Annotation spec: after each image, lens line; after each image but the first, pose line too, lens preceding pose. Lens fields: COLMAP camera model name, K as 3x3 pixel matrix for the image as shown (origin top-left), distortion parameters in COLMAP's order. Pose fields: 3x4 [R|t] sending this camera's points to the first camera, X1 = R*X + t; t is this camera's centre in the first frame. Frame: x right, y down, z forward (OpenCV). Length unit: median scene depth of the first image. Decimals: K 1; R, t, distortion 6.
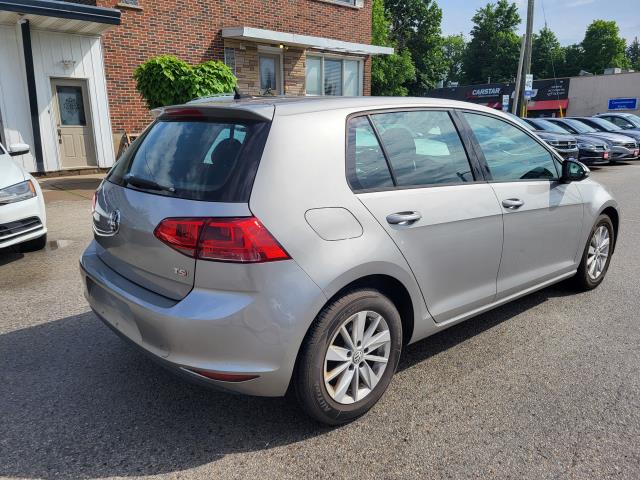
lens RADIAL K [[512.3, 0, 320.0], [0, 512.3, 240.0], [0, 0, 1]] dist [0.042412, -0.030085]
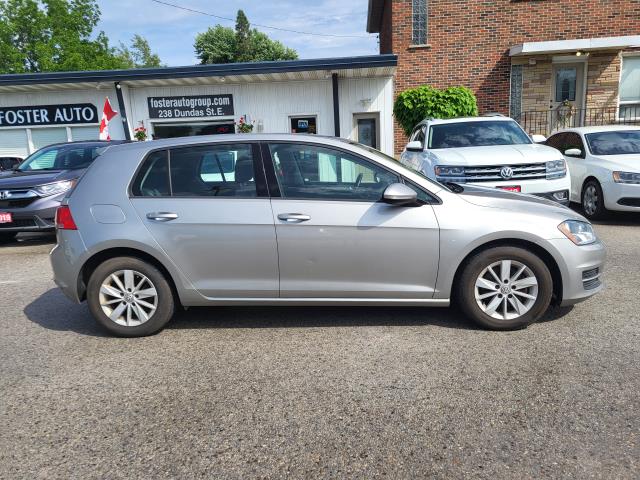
lens RADIAL K [[512.3, 0, 320.0], [0, 512.3, 240.0], [0, 0, 1]] dist [0.042412, -0.030085]
pose [[0.691665, 0.110292, -0.713748, 0.285468], [-0.128553, 0.991290, 0.028603, -0.013697], [0.710686, 0.071971, 0.699819, 0.048802]]
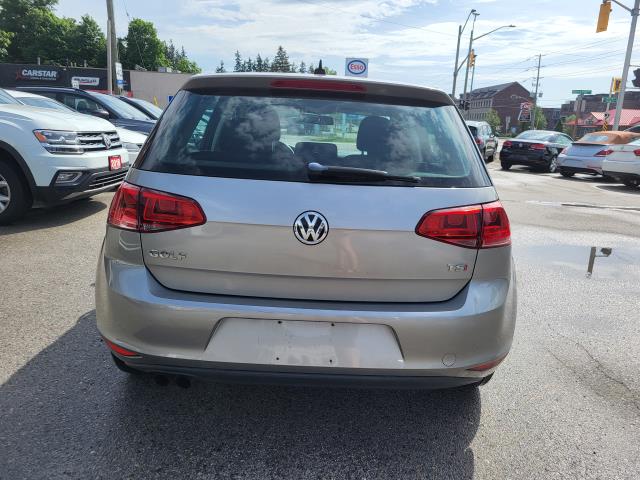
lens RADIAL K [[512.3, 0, 320.0], [0, 512.3, 240.0], [0, 0, 1]] dist [0.042412, -0.030085]
pose [[0.621674, -0.132678, 0.771957, -0.171417], [0.119243, 0.990093, 0.074141, -0.012541], [-0.774146, 0.045959, 0.631336, 0.094507]]
